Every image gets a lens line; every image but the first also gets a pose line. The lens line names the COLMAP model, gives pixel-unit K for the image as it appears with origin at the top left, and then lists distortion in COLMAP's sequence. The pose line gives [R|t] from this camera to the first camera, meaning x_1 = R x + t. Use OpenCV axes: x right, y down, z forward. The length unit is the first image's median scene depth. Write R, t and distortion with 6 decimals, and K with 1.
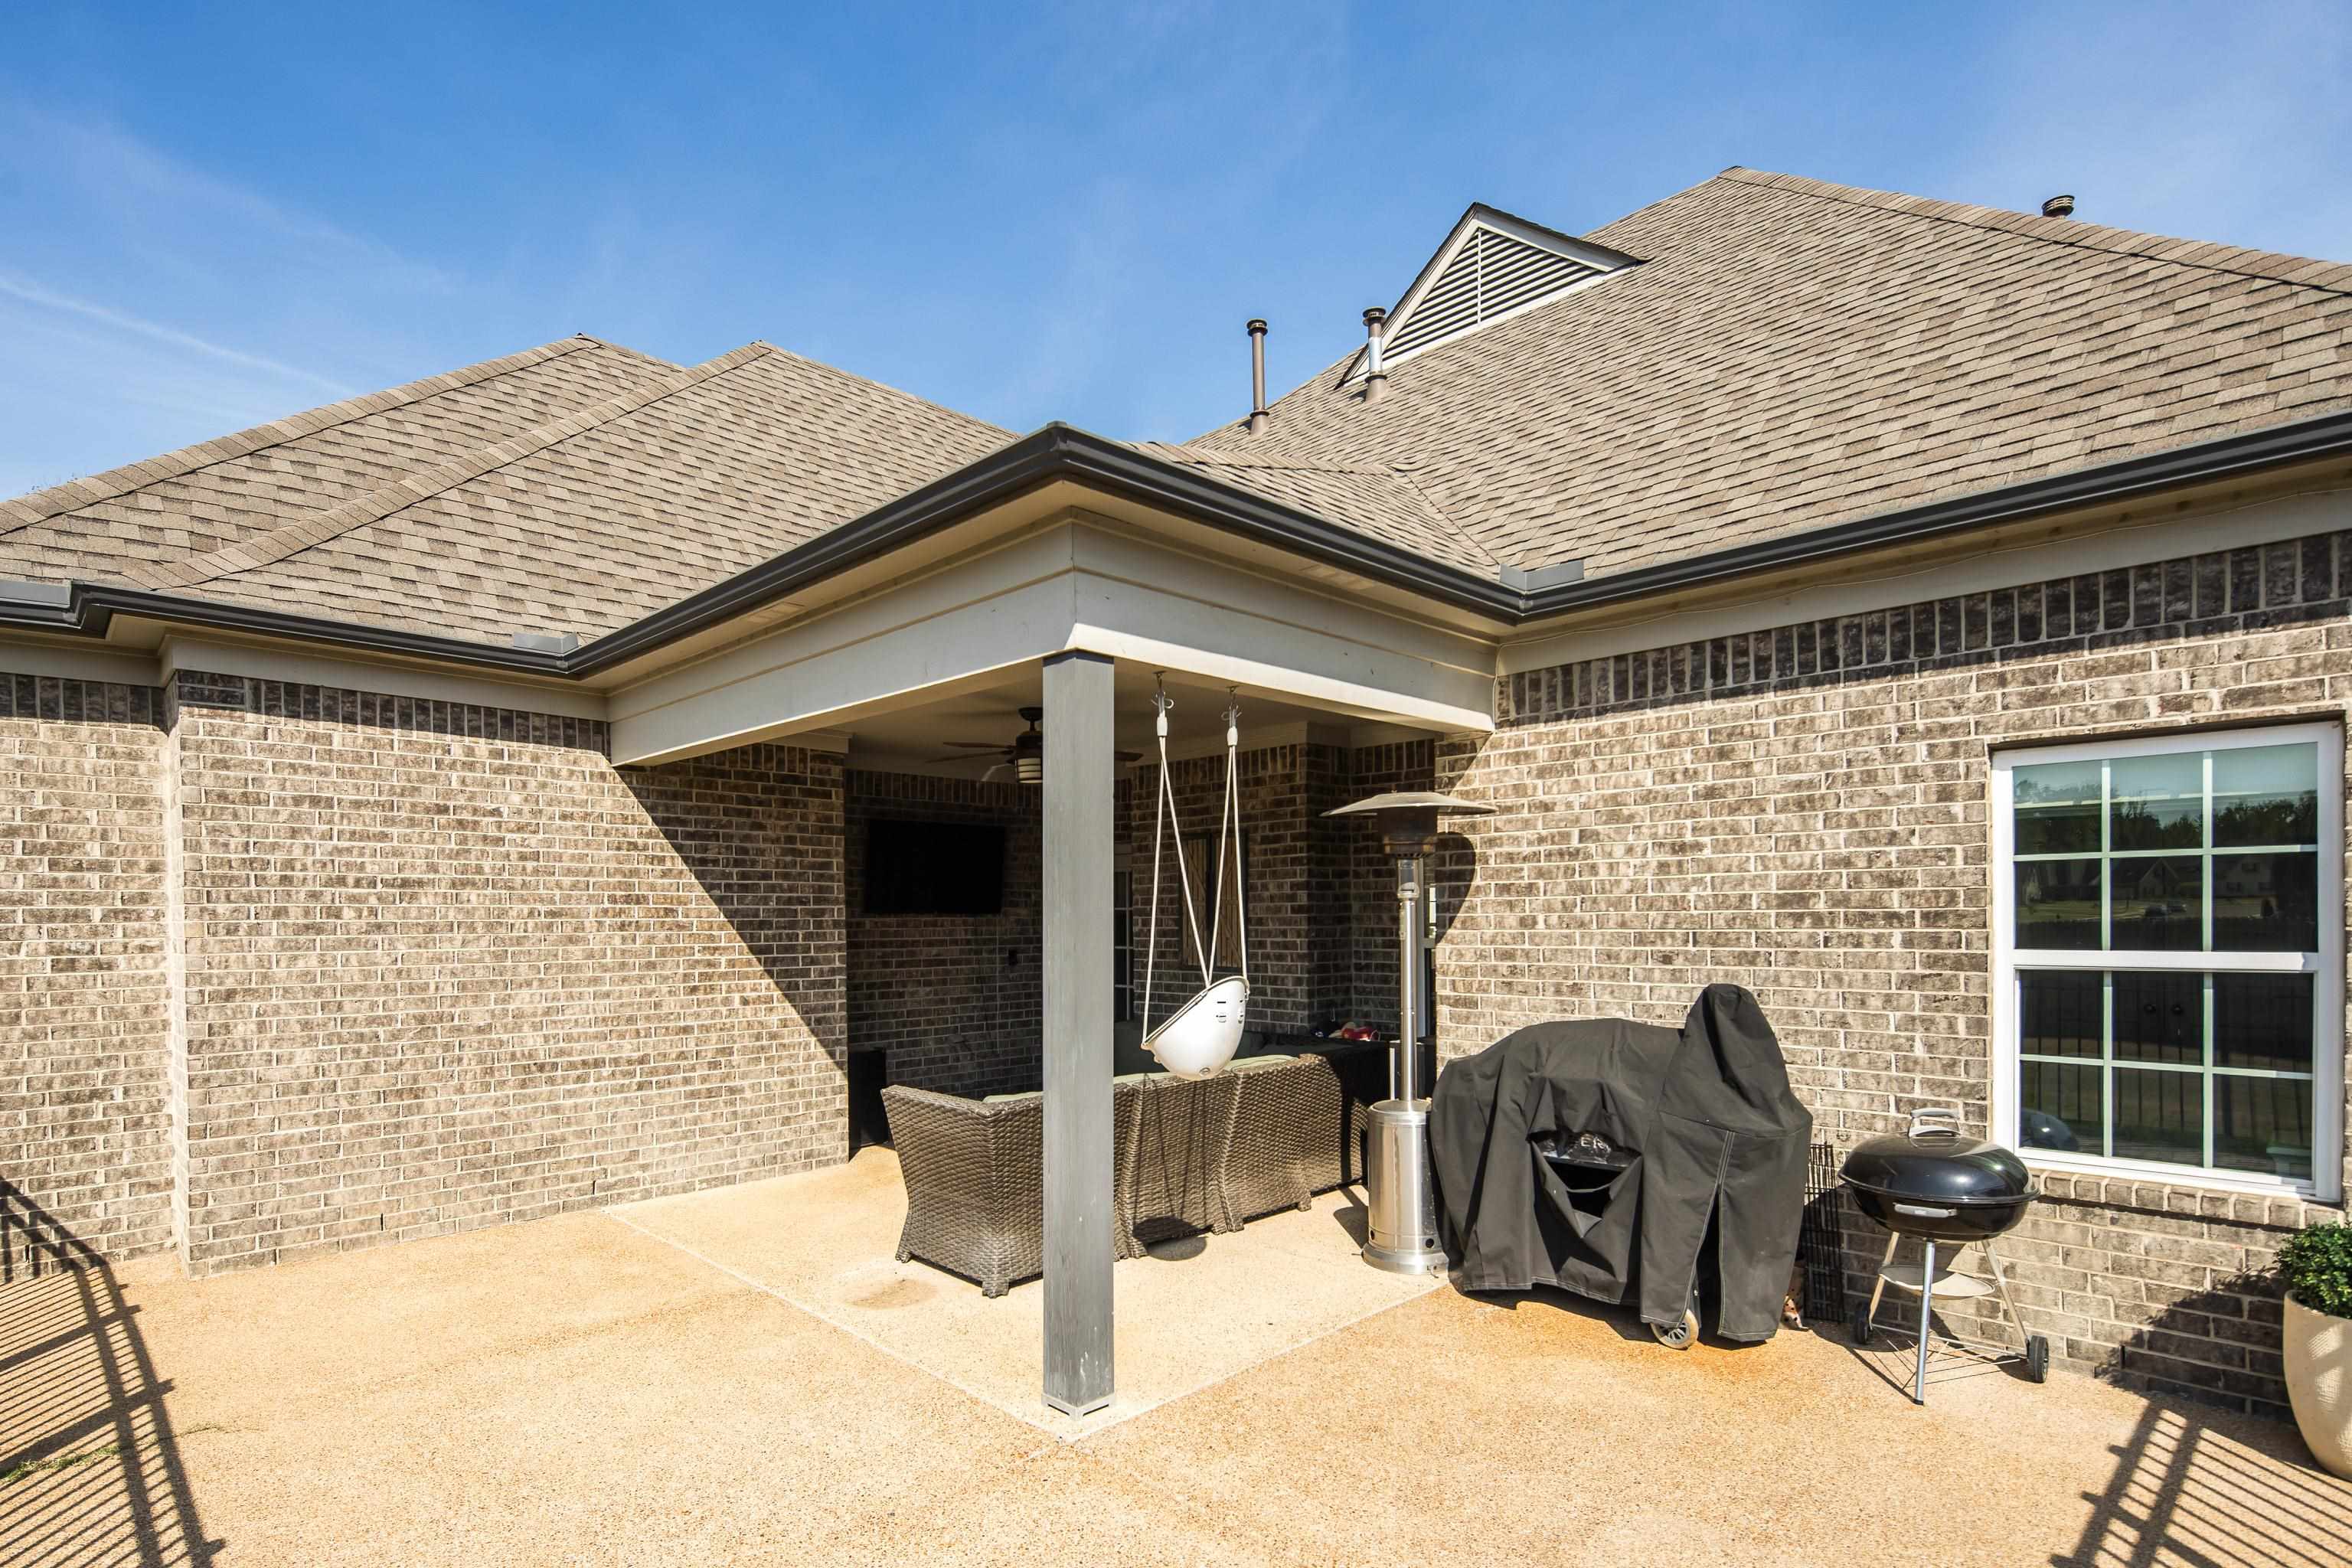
lens RADIAL K [[1174.3, 0, 1139.5], [0, 1174.3, 933.4], [0, 0, 1]] dist [0.002392, -0.000780]
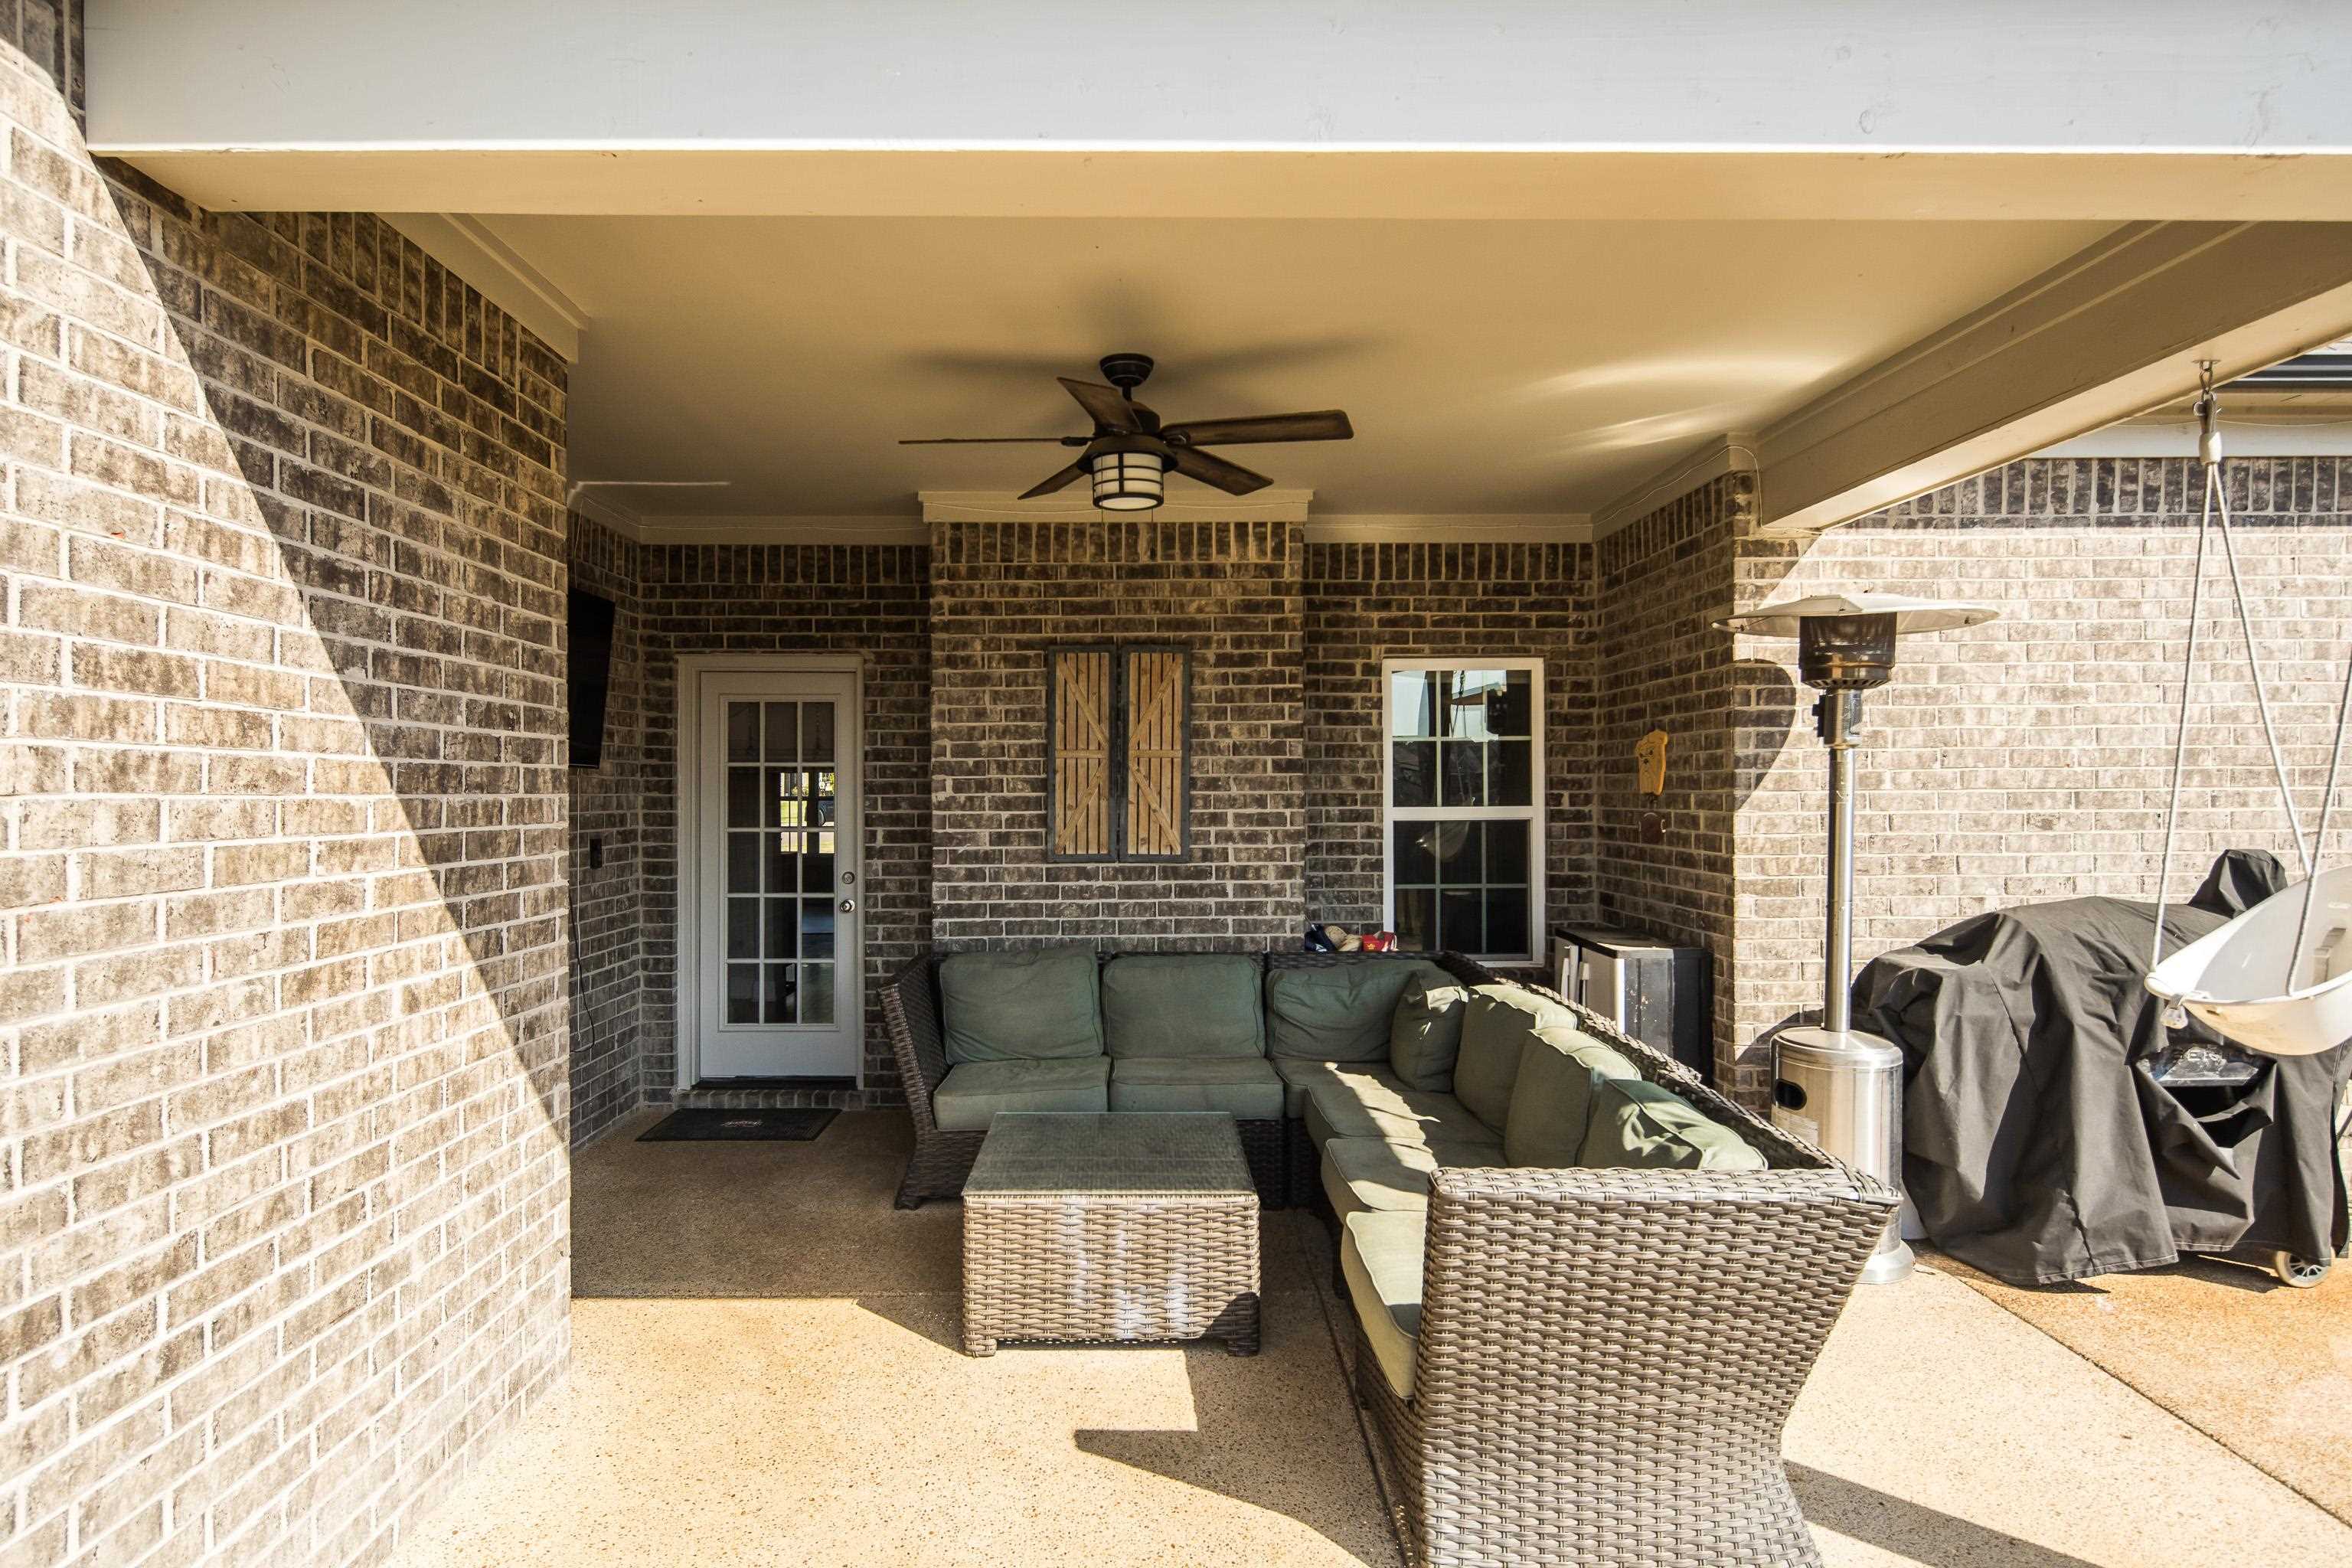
lens RADIAL K [[1213.3, 0, 1152.8], [0, 1213.3, 794.6], [0, 0, 1]] dist [0.003025, -0.001828]
pose [[0.690022, 0.002617, 0.723784, -0.547536], [0.008489, 0.999895, -0.011707, 0.004674], [-0.723739, 0.014222, 0.689927, 0.740820]]
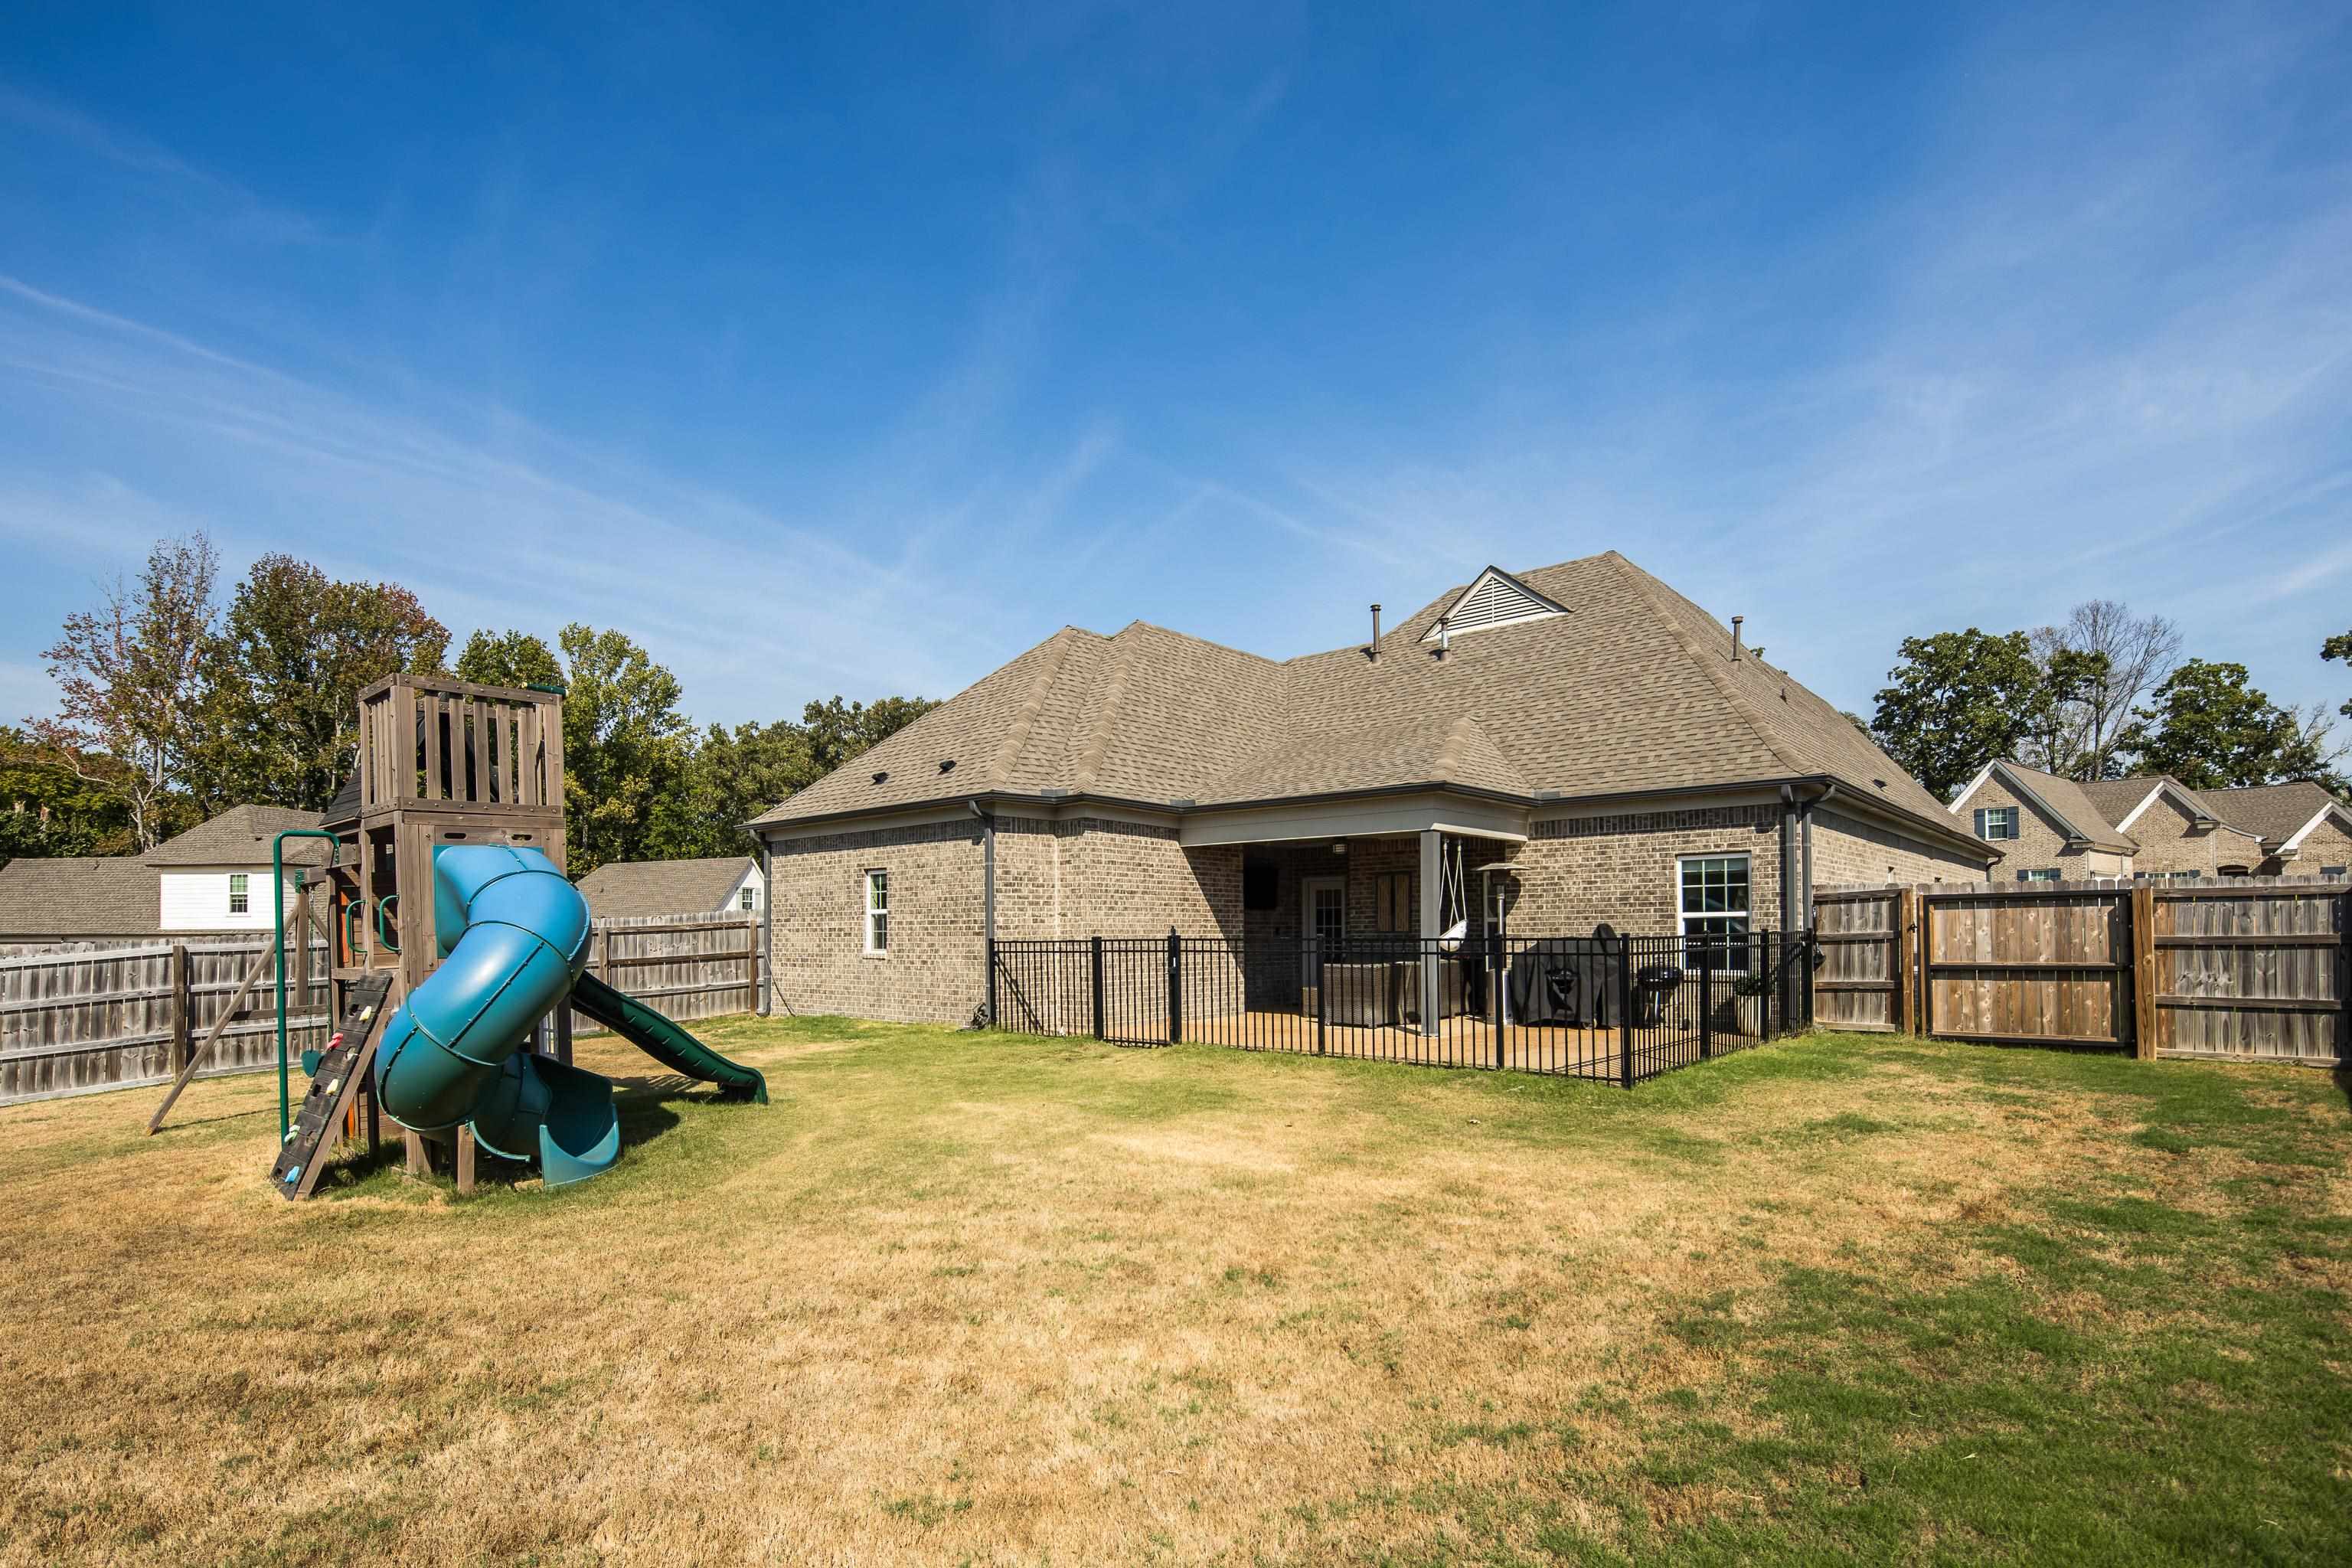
lens RADIAL K [[1137.6, 0, 1173.8], [0, 1137.6, 922.7], [0, 0, 1]] dist [0.000642, -0.000638]
pose [[0.996716, 0.002594, 0.080929, -0.753009], [-0.000571, 0.999687, -0.025010, 0.093726], [-0.080969, 0.024882, 0.996406, -1.629833]]
